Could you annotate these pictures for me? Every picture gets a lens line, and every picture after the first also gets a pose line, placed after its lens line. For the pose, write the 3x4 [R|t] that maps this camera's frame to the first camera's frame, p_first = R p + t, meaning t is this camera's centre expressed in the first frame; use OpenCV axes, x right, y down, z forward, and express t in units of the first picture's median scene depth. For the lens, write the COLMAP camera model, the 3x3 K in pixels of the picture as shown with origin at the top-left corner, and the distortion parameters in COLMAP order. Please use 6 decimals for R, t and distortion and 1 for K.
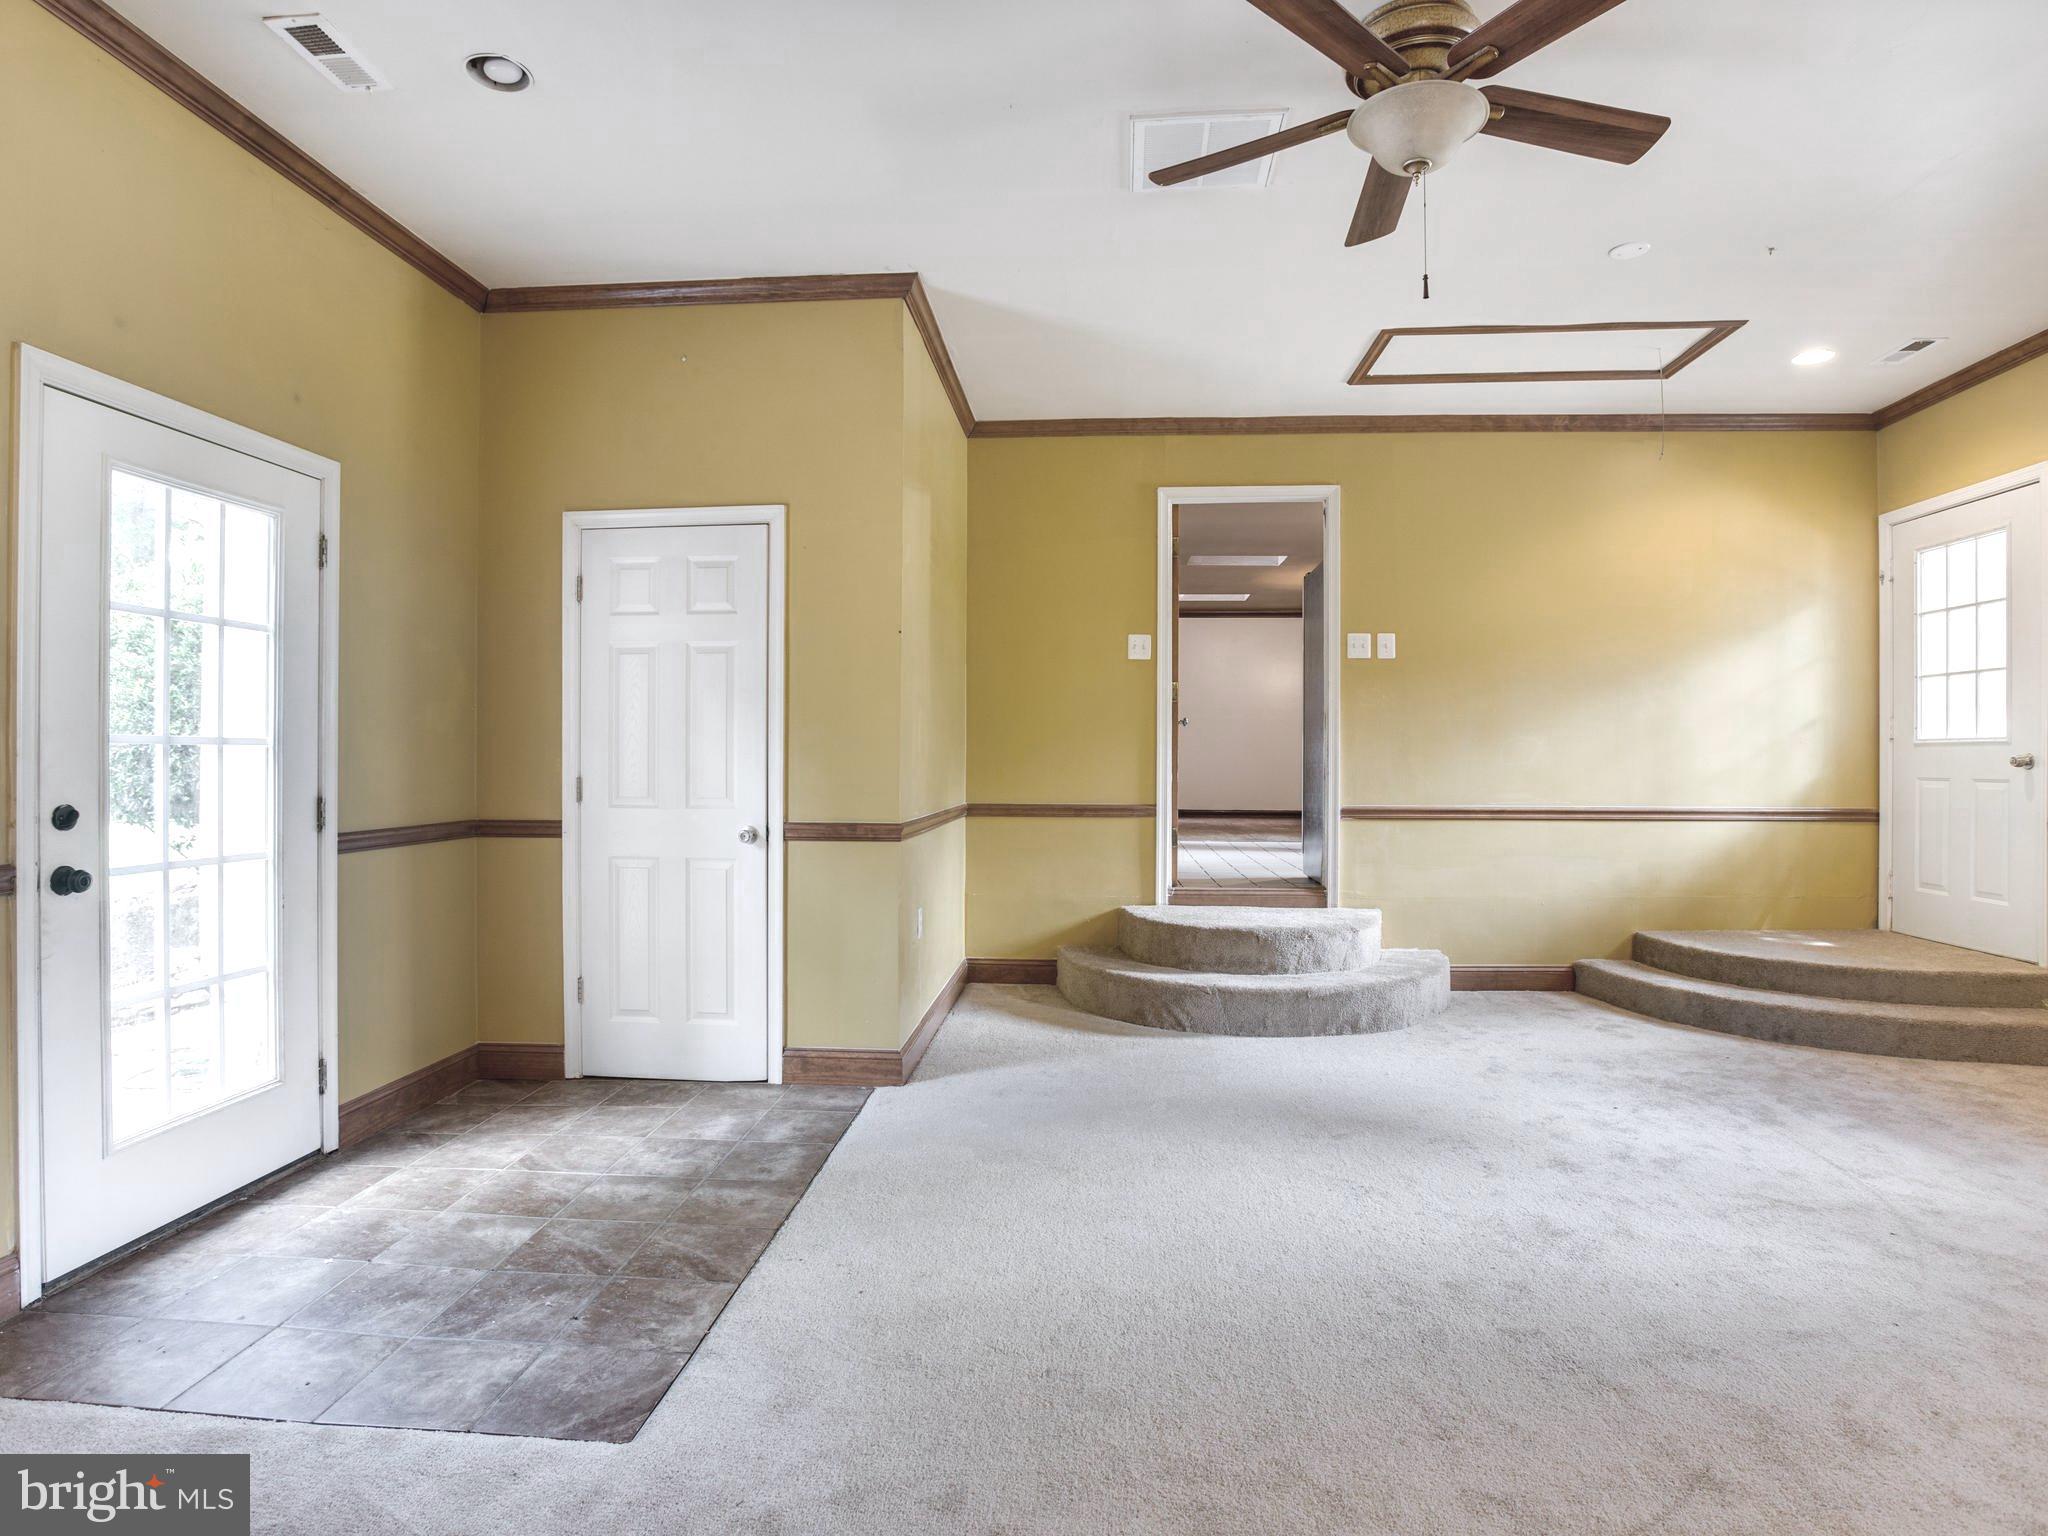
lens RADIAL K [[1153.2, 0, 1013.9], [0, 1153.2, 763.2], [0, 0, 1]] dist [-0.065311, 0.041127]
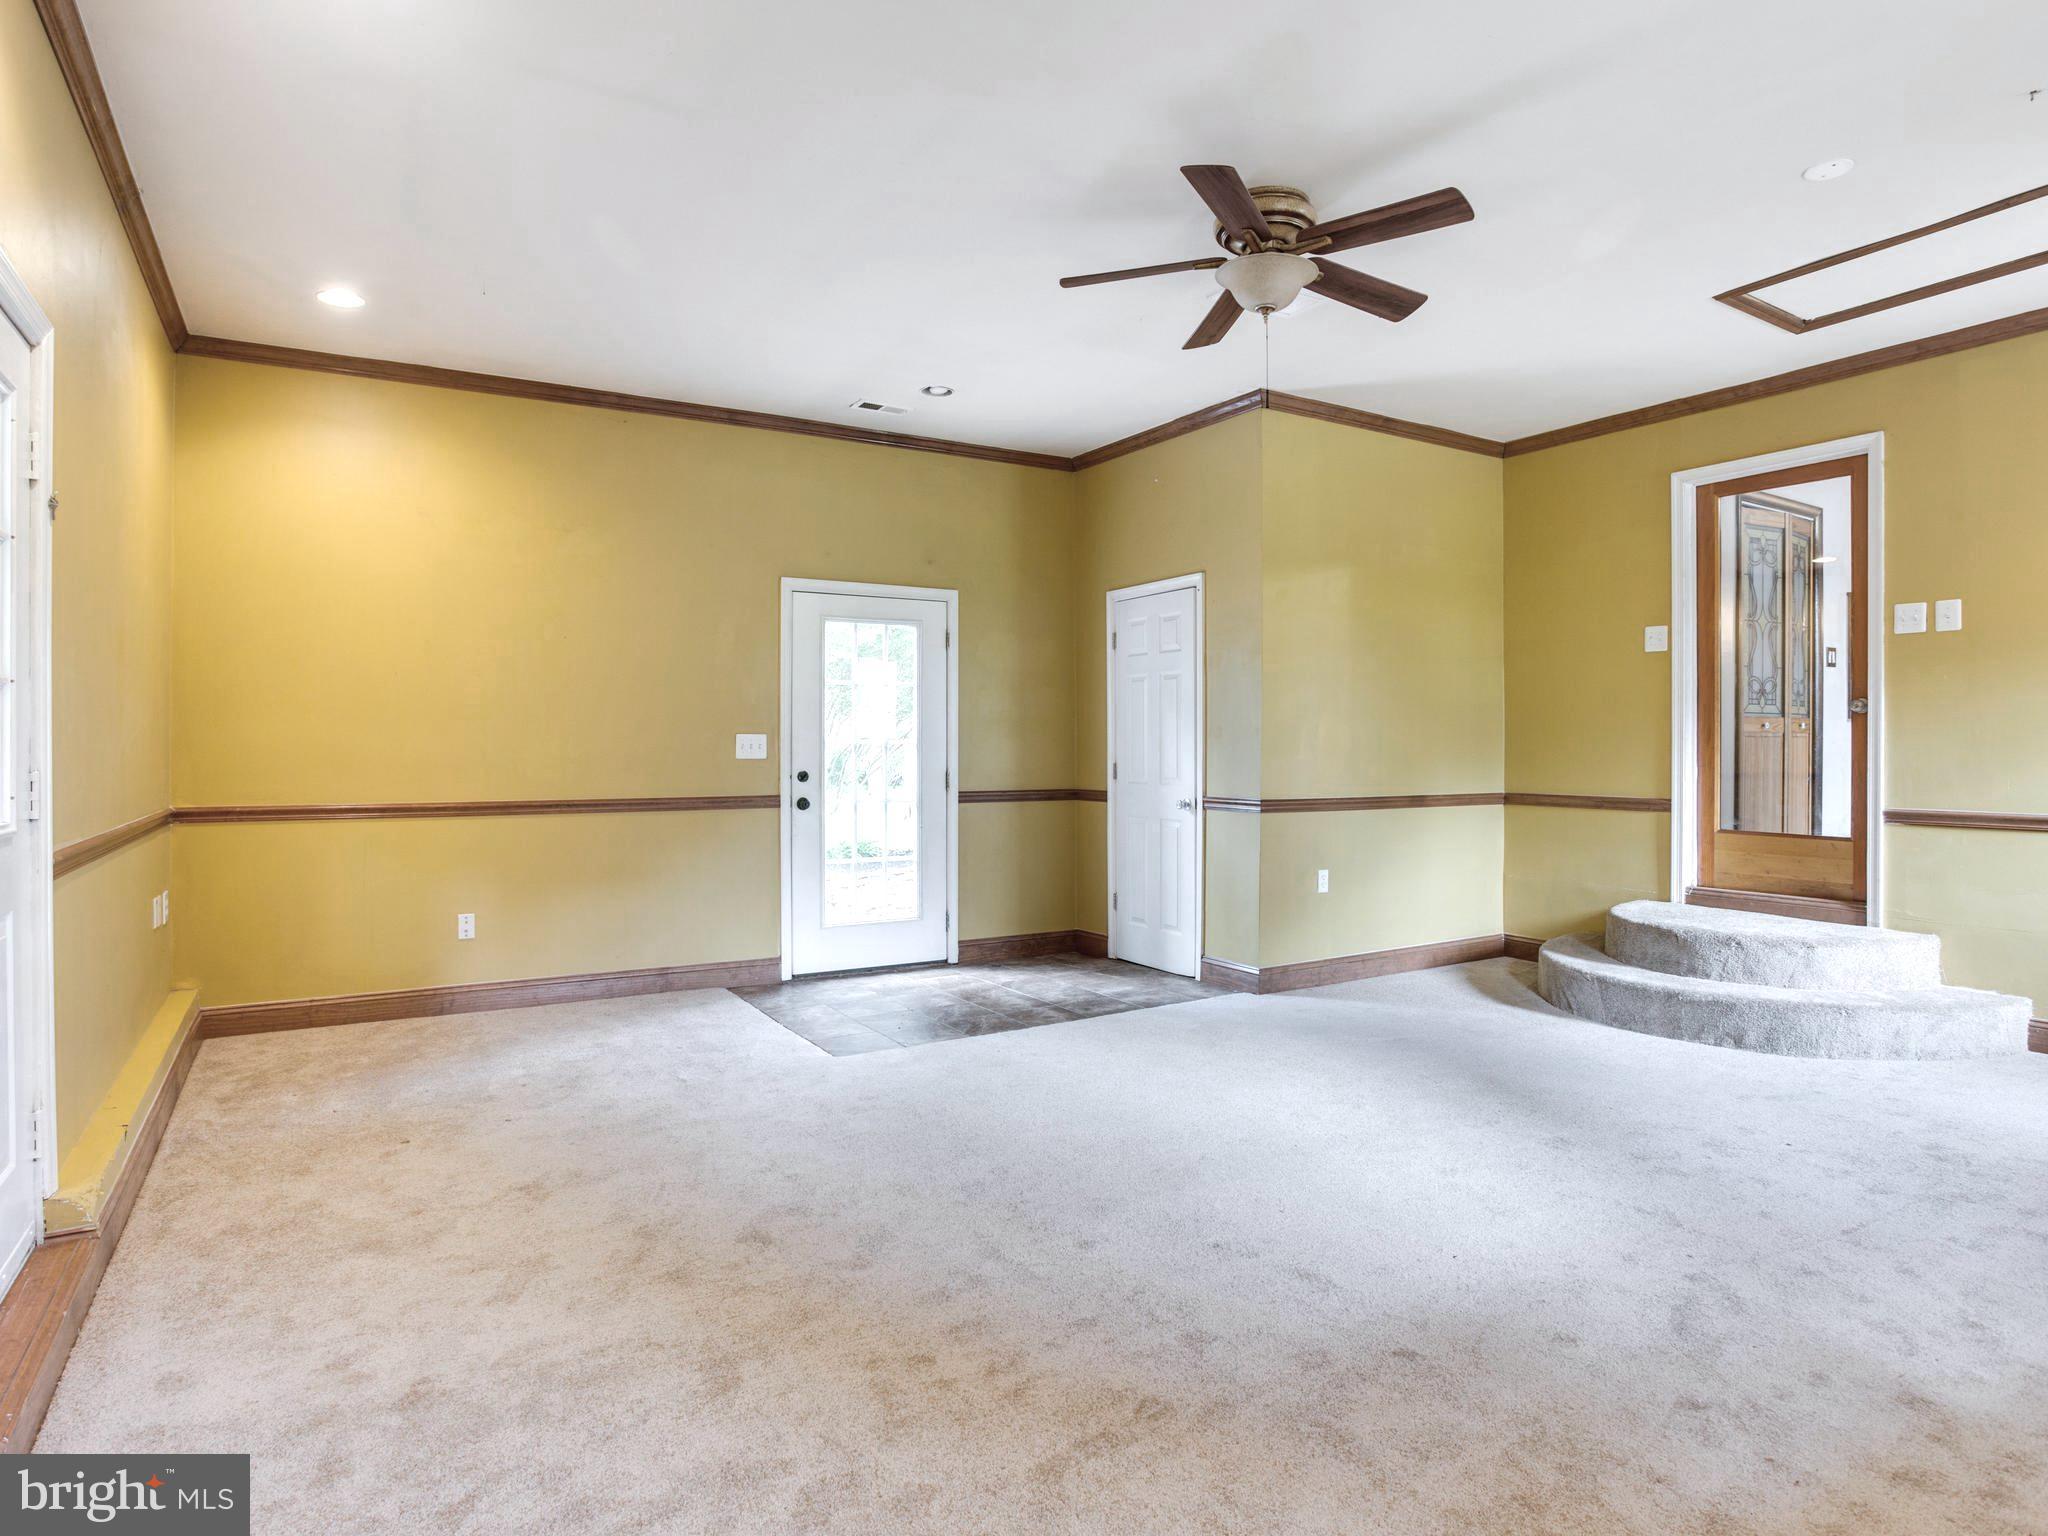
lens RADIAL K [[1153.2, 0, 1013.9], [0, 1153.2, 763.2], [0, 0, 1]] dist [-0.065311, 0.041127]
pose [[0.583424, 0.010873, -0.812095, 0.780175], [-0.004029, 0.999937, 0.010494, -0.003307], [0.812158, -0.002850, 0.583431, -0.015914]]
